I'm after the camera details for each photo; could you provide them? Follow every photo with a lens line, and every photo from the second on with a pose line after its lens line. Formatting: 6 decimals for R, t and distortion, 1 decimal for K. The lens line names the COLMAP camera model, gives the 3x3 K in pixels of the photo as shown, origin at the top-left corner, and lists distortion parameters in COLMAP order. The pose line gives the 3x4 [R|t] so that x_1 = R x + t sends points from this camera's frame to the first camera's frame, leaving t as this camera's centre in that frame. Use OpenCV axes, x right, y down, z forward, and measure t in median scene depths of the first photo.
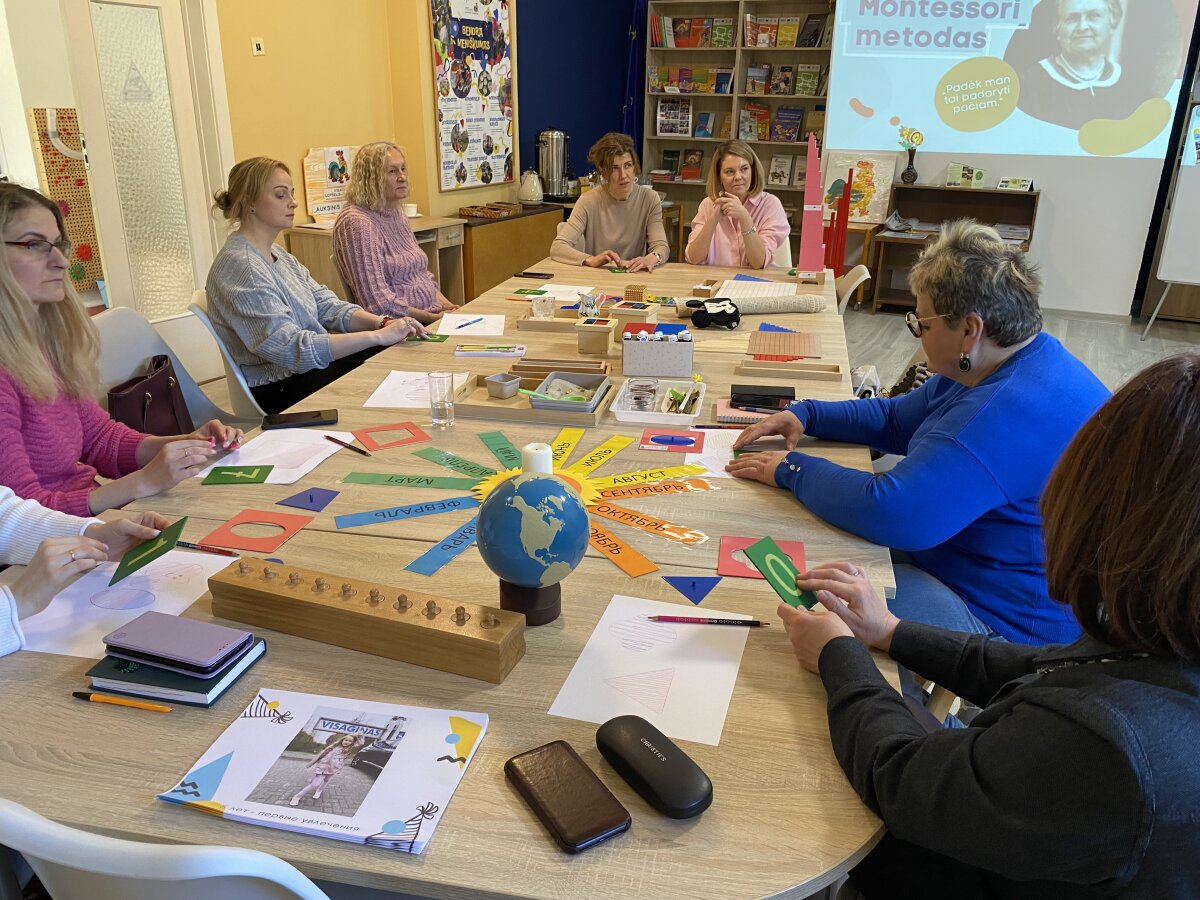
lens RADIAL K [[917.1, 0, 596.3], [0, 917.1, 434.8], [0, 0, 1]] dist [0.022474, -0.030989]
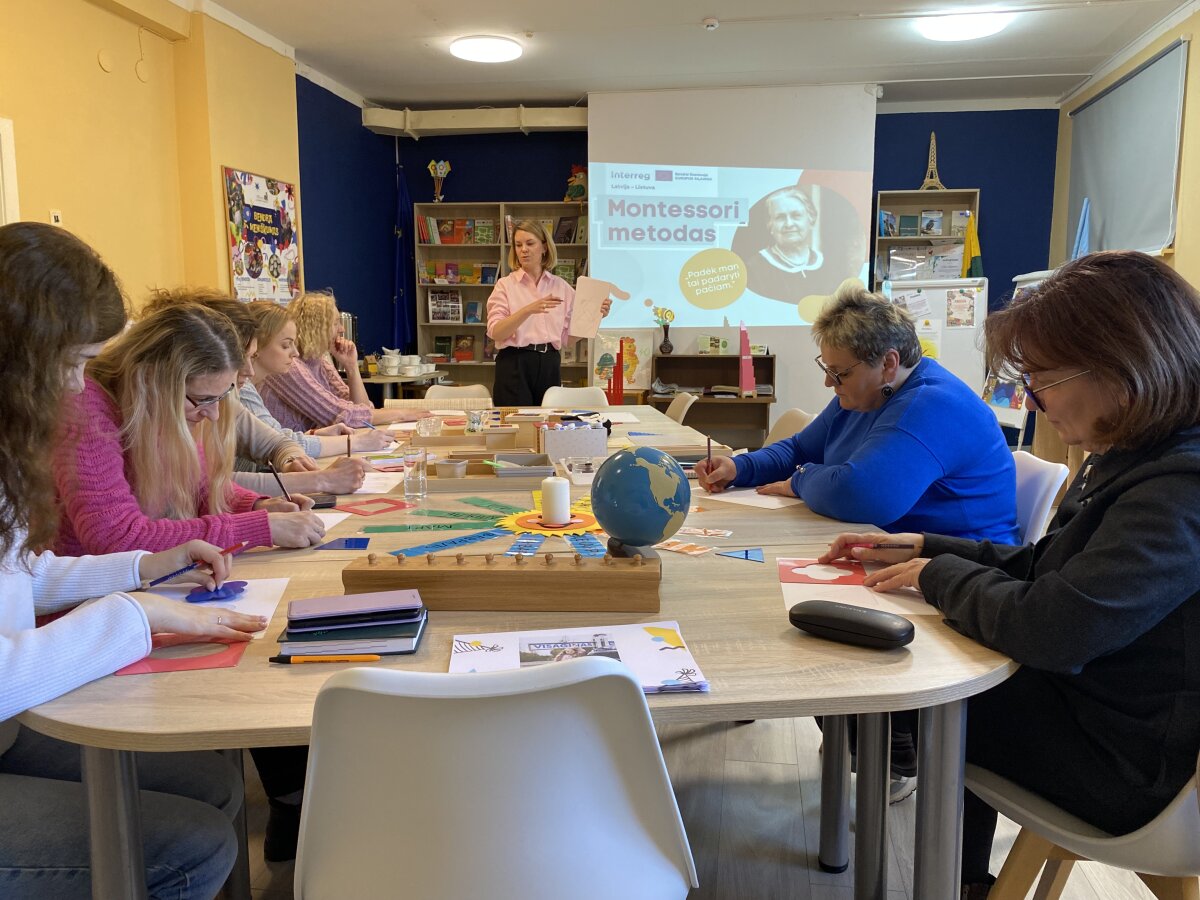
lens RADIAL K [[917.1, 0, 600.6], [0, 917.1, 444.0], [0, 0, 1]] dist [0.022474, -0.030989]
pose [[0.952441, -0.054142, 0.299875, -0.093196], [0.117010, 0.973628, -0.195851, 0.052844], [-0.281363, 0.221625, 0.933658, -0.013482]]
